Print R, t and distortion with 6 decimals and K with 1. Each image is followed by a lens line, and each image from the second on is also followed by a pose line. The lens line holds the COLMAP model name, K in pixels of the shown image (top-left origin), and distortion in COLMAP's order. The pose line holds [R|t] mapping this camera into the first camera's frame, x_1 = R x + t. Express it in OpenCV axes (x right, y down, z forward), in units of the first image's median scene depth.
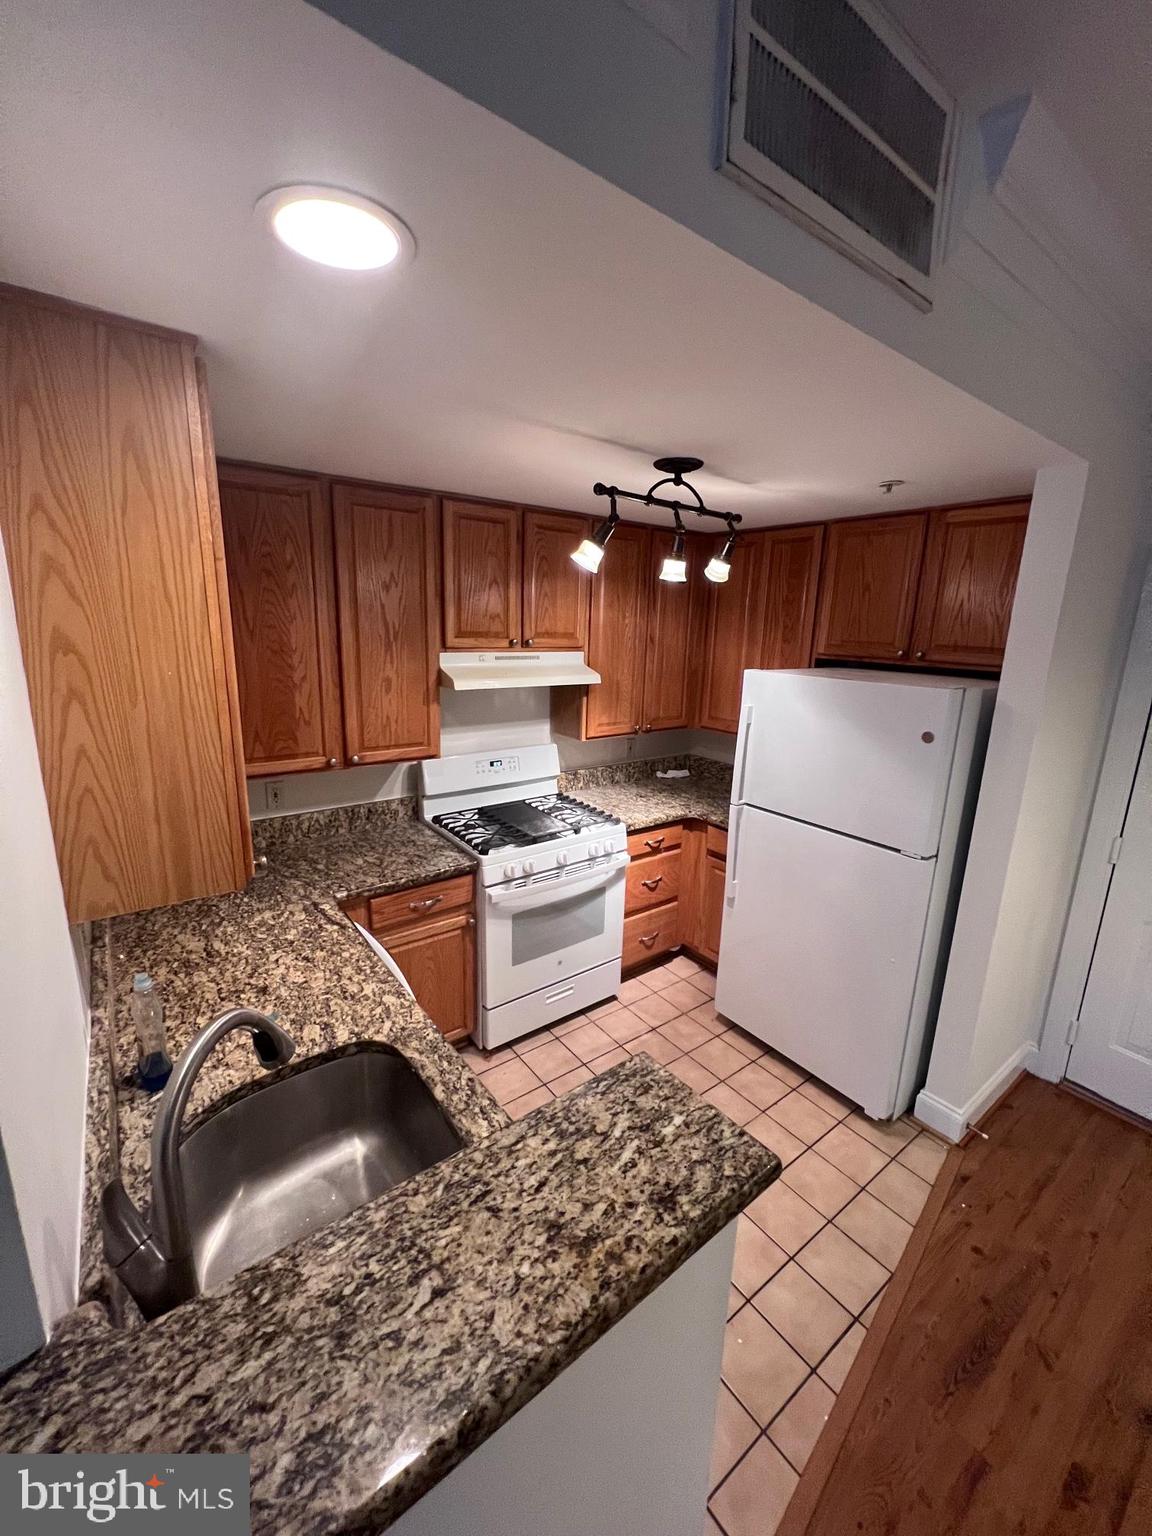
lens RADIAL K [[614.6, 0, 578.9], [0, 614.6, 764.8], [0, 0, 1]] dist [-0.001750, 0.000178]
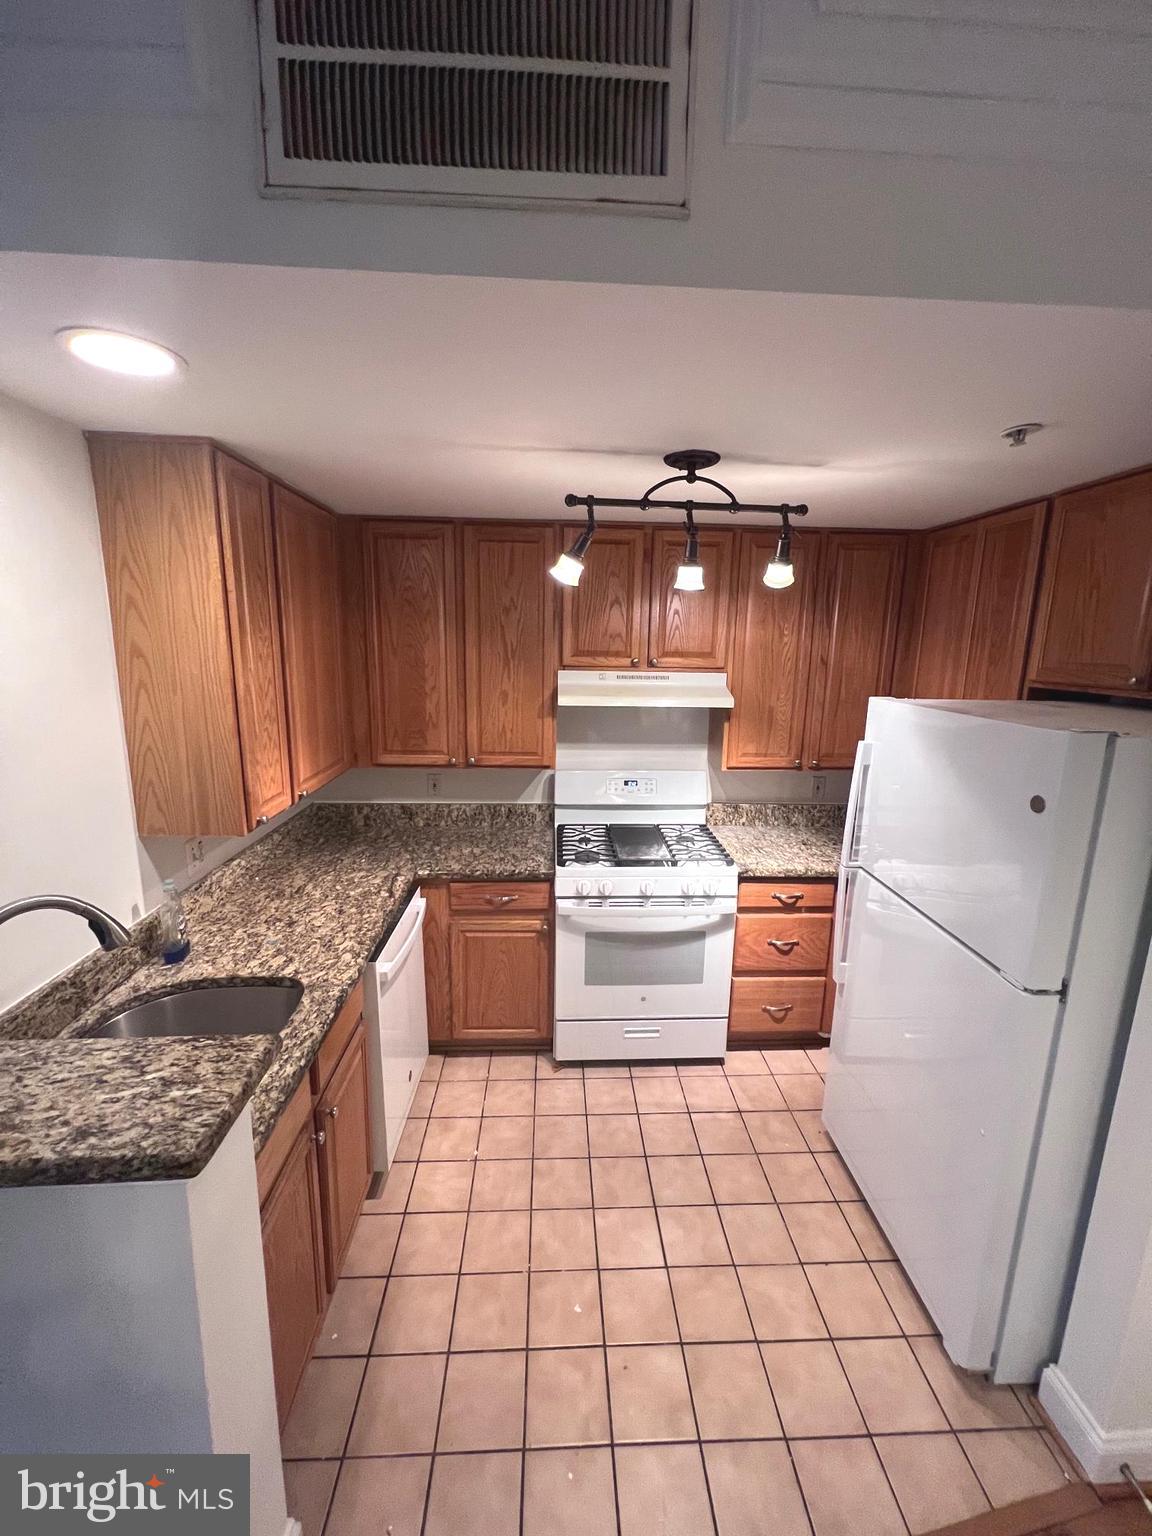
lens RADIAL K [[614.6, 0, 578.9], [0, 614.6, 764.8], [0, 0, 1]] dist [-0.001750, 0.000178]
pose [[0.826419, 0.099069, -0.554272, 0.407392], [-0.123668, 0.992299, -0.007029, -0.016938], [0.549307, 0.074354, 0.832306, 0.146330]]
